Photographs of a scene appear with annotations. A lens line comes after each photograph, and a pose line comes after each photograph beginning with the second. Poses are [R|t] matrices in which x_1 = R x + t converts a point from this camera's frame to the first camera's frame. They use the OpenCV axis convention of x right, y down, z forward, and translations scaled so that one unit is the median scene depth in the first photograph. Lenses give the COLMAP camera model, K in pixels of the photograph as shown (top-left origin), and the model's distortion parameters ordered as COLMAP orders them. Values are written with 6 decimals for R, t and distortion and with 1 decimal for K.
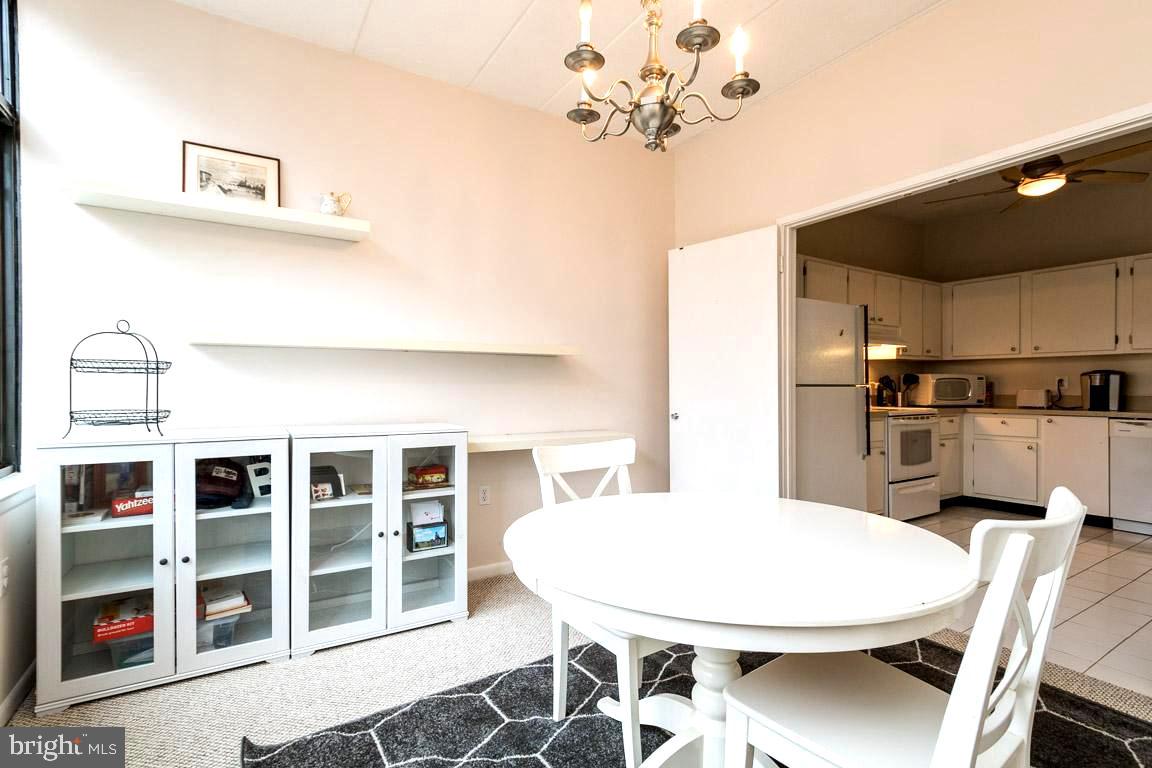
lens RADIAL K [[551.7, 0, 574.0], [0, 551.7, 393.9], [0, 0, 1]] dist [0.000596, 0.000502]
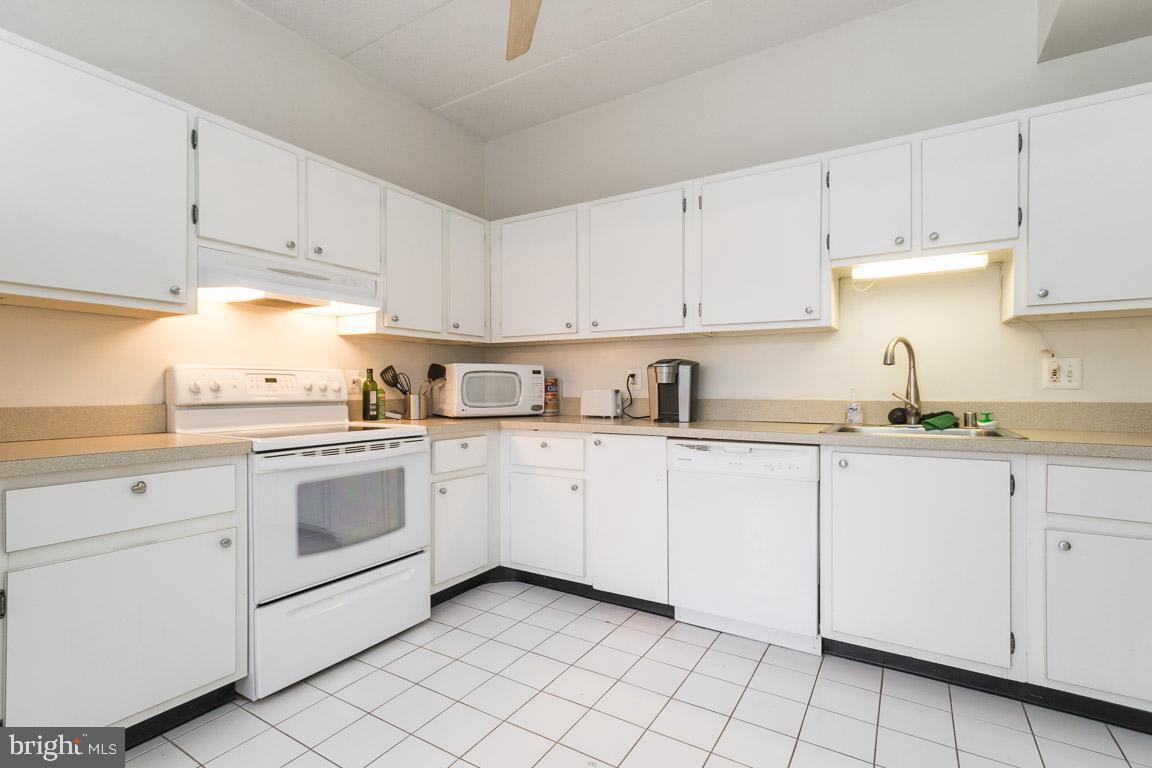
lens RADIAL K [[545.7, 0, 569.5], [0, 545.7, 389.5], [0, 0, 1]] dist [-0.001351, -0.000108]
pose [[0.902593, -0.001706, 0.430491, 0.583947], [0.004413, 0.999976, -0.005289, -0.005267], [-0.430472, 0.006674, 0.902579, 0.485031]]
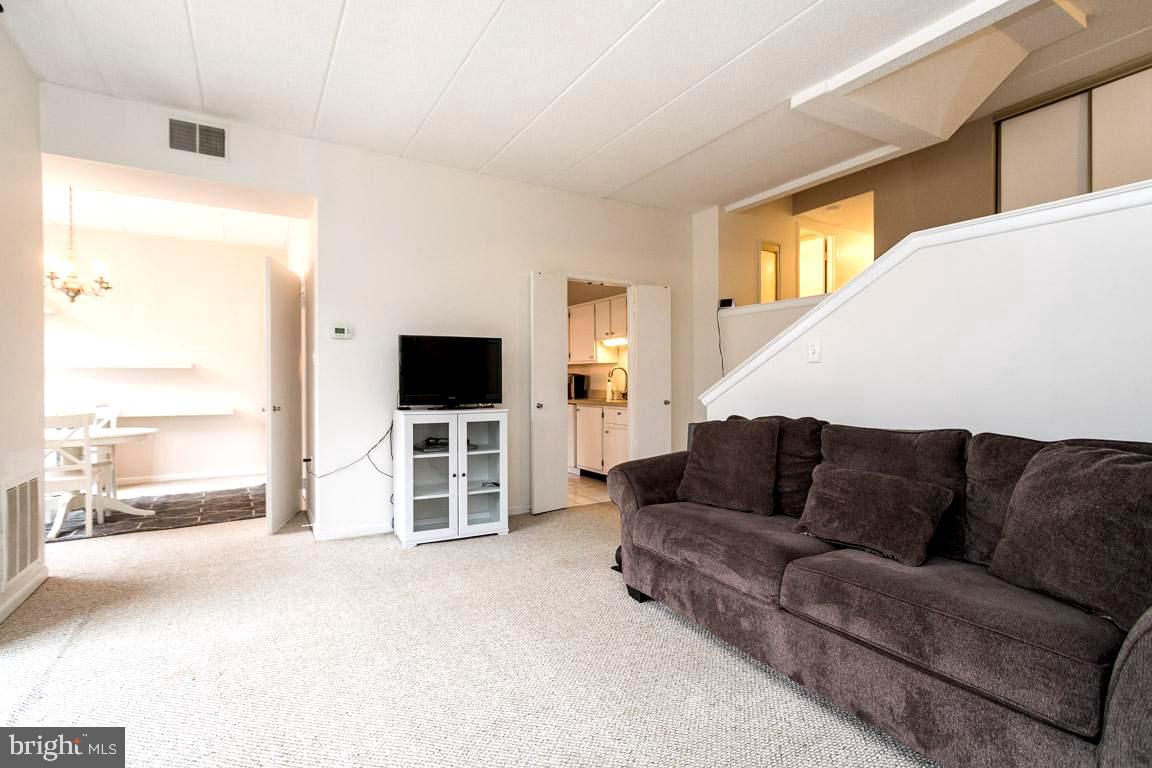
lens RADIAL K [[545.3, 0, 574.5], [0, 545.3, 394.2], [0, 0, 1]] dist [-0.000410, 0.000201]
pose [[0.998998, -0.004445, -0.044537, 1.048748], [0.004924, 0.999931, 0.010654, -0.000079], [0.044486, -0.010863, 0.998951, -0.627924]]
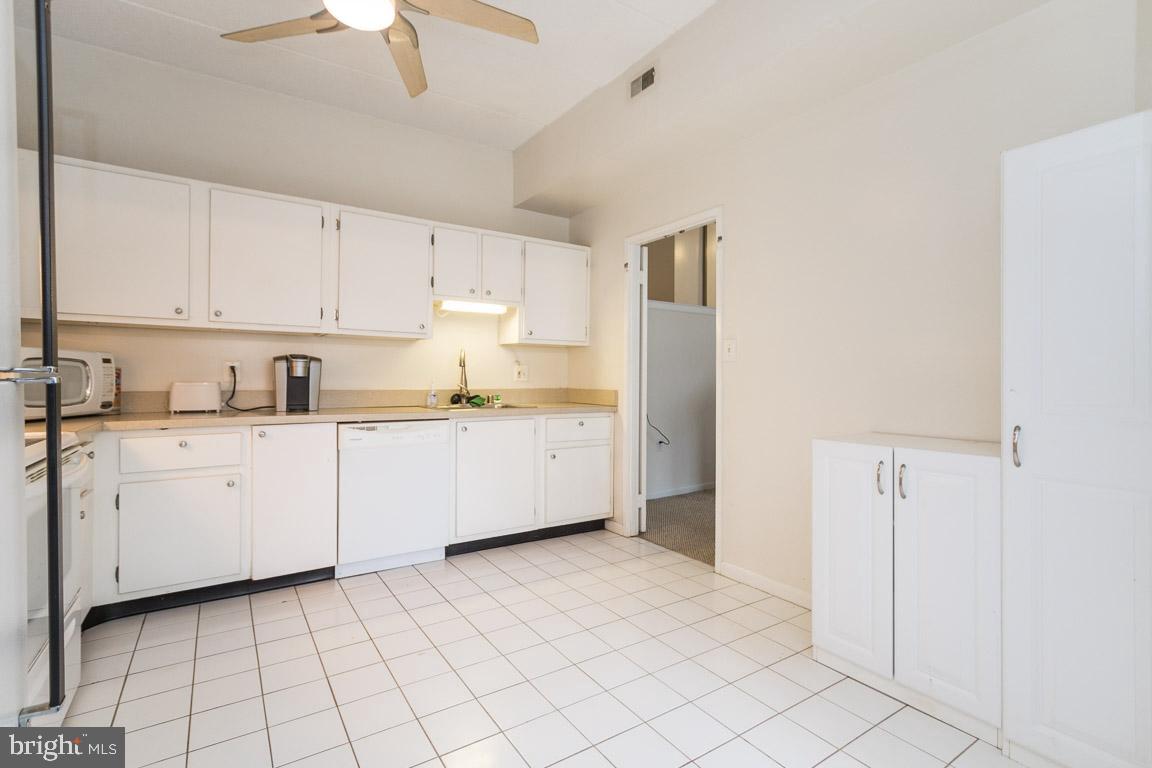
lens RADIAL K [[532.7, 0, 565.5], [0, 532.7, 377.3], [0, 0, 1]] dist [-0.000674, 0.000133]
pose [[-0.008635, 0.003110, 0.999958, 0.274142], [0.004822, 0.999984, -0.003068, -0.010599], [-0.999951, 0.004795, -0.008649, 0.672857]]
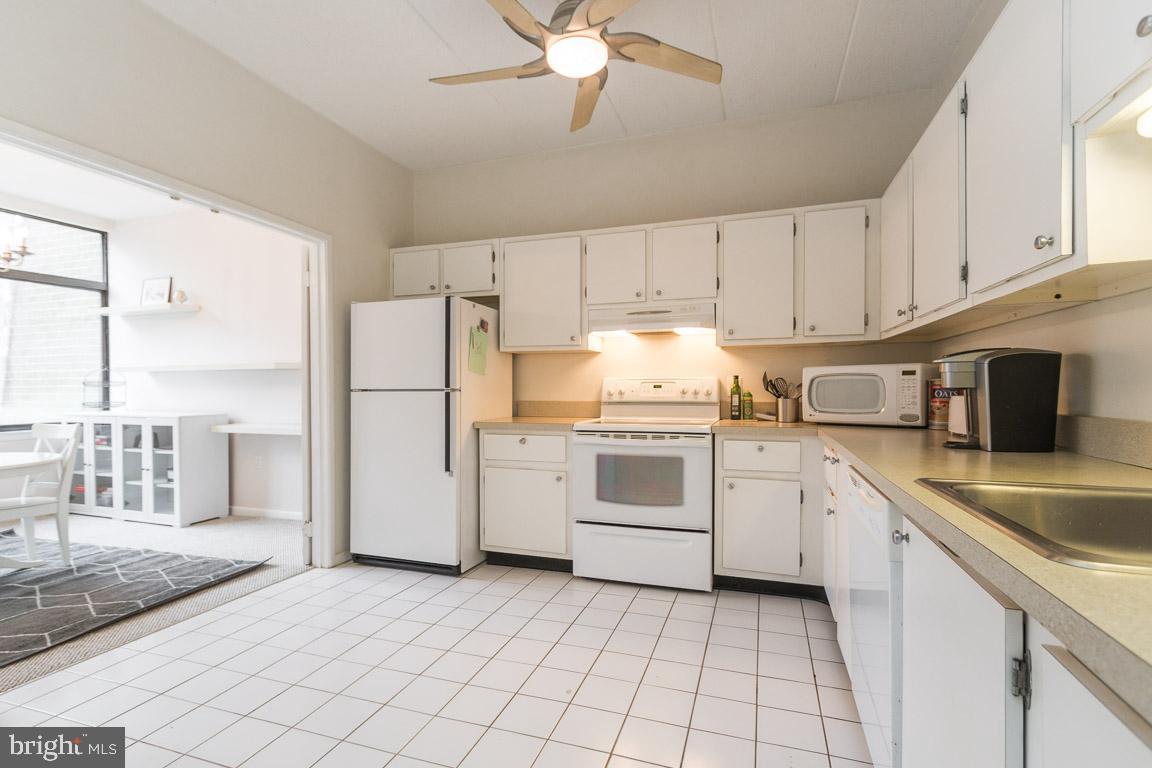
lens RADIAL K [[545.3, 0, 574.5], [0, 545.3, 394.2], [0, 0, 1]] dist [-0.000410, 0.000201]
pose [[0.624023, 0.006782, -0.781376, 1.095713], [-0.003490, 0.999977, 0.005893, -0.012000], [0.781398, -0.000950, 0.624032, 0.523275]]
